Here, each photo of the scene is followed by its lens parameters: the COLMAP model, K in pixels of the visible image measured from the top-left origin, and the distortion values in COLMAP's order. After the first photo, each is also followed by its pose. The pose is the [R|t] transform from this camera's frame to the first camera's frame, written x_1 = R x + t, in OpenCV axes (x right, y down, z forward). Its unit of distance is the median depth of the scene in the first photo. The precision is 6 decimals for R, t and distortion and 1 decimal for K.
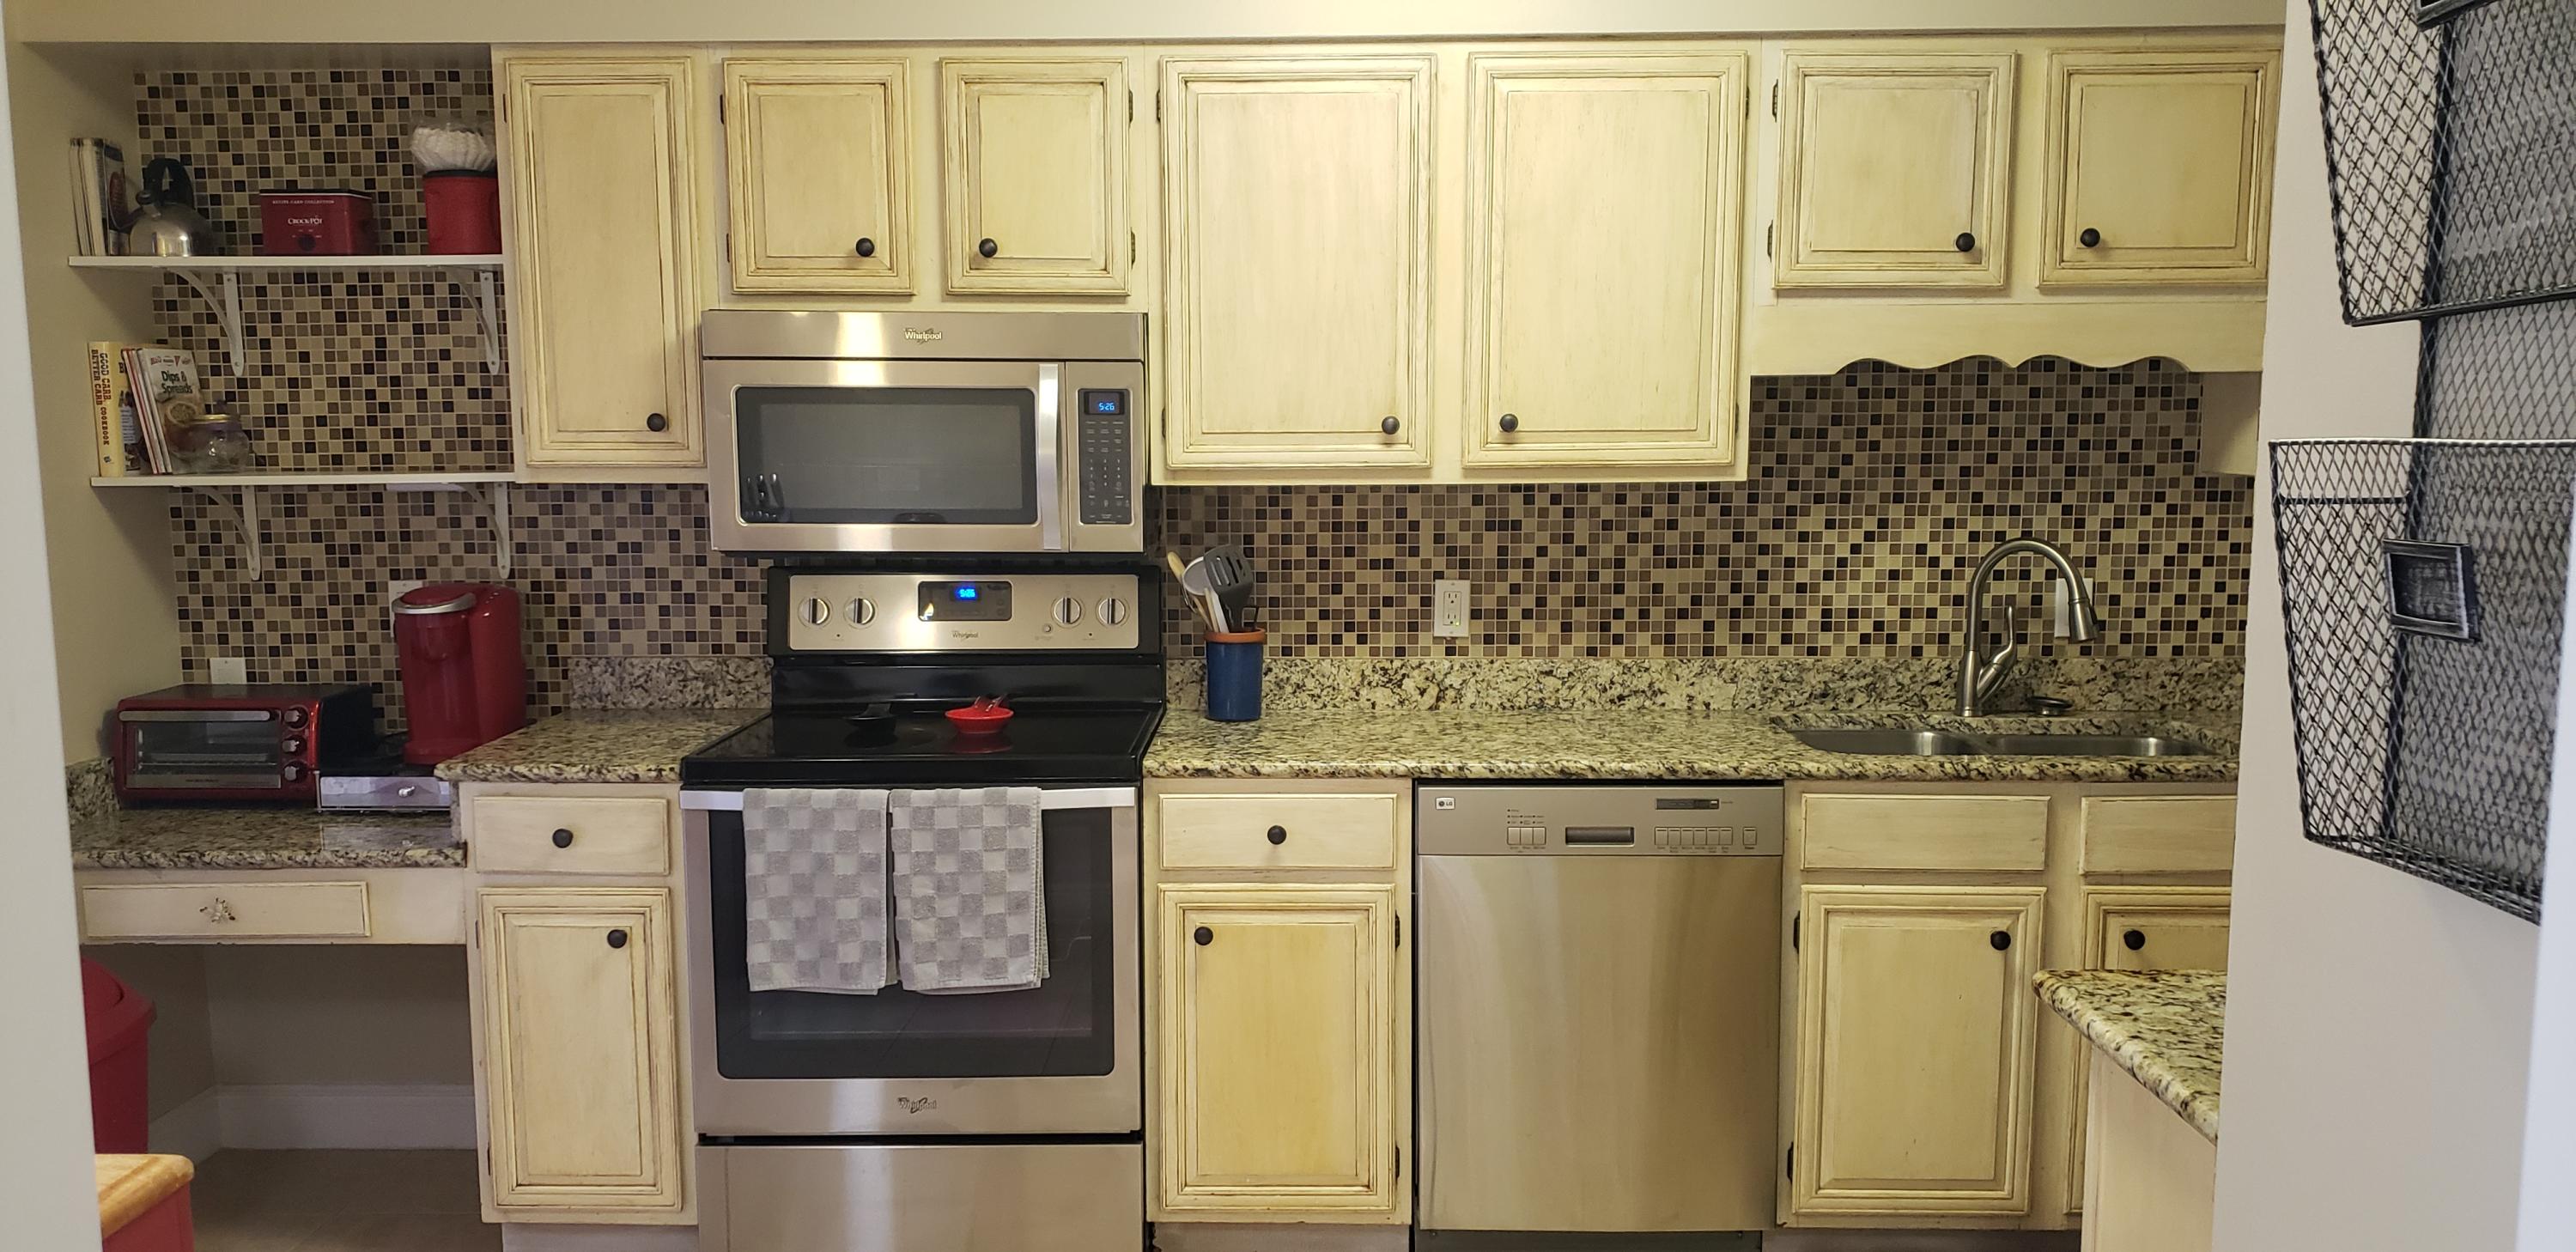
lens RADIAL K [[2012.9, 0, 1288.0], [0, 2012.9, 626.0], [0, 0, 1]] dist [0.247016, -0.221074]
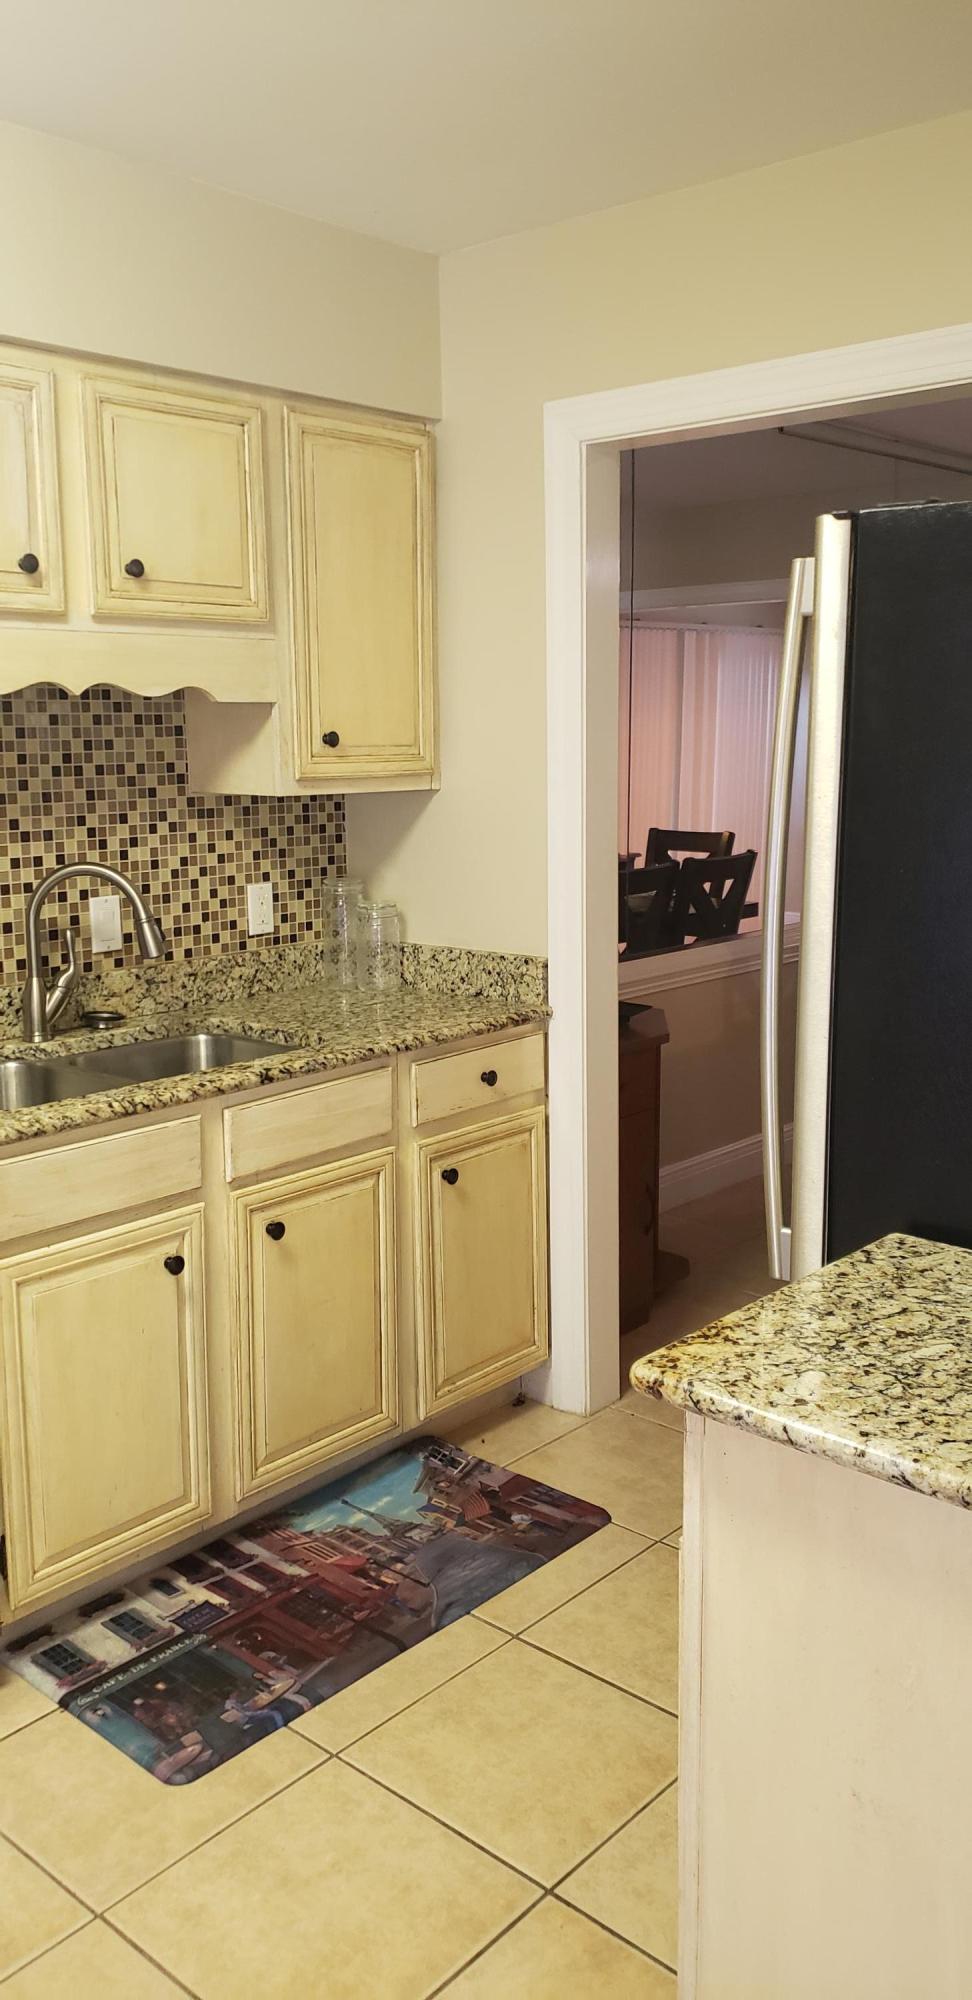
lens RADIAL K [[1578.8, 0, 403.9], [0, 1578.8, 967.5], [0, 0, 1]] dist [0.251133, -0.712157]
pose [[0.688274, -0.127797, 0.714106, -0.103132], [0.096600, 0.991740, 0.084376, -0.041323], [-0.718991, 0.010909, 0.694934, 0.328226]]
